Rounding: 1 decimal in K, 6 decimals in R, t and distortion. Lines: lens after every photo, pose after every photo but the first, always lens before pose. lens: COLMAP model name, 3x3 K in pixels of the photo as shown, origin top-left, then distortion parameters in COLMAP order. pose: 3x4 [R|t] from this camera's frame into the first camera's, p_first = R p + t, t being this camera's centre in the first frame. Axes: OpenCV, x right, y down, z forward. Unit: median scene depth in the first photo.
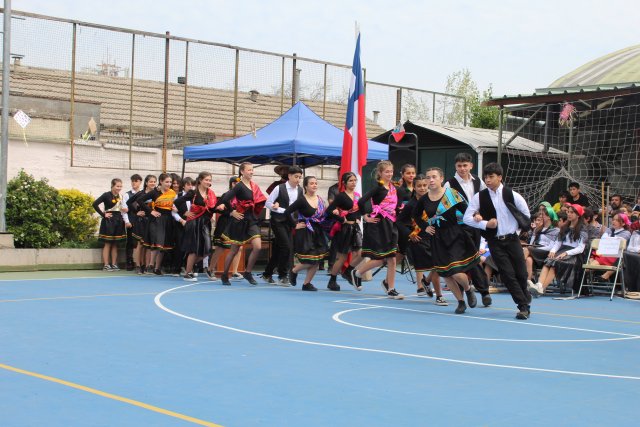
lens RADIAL K [[1011.7, 0, 332.0], [0, 1011.7, 202.9], [0, 0, 1]] dist [0.010244, 0.000000]
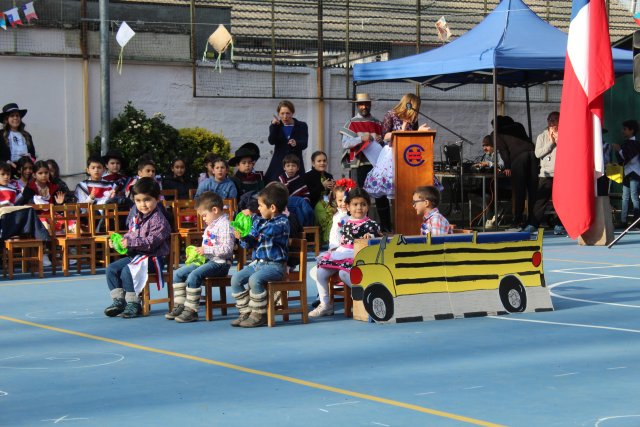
lens RADIAL K [[1583.1, 0, 332.6], [0, 1583.1, 189.7], [0, 0, 1]] dist [0.157167, 0.000000]
pose [[0.986870, -0.024544, -0.159641, 0.020685], [0.029677, 0.999114, 0.029845, -0.000215], [0.158767, -0.034191, 0.986724, -0.109414]]
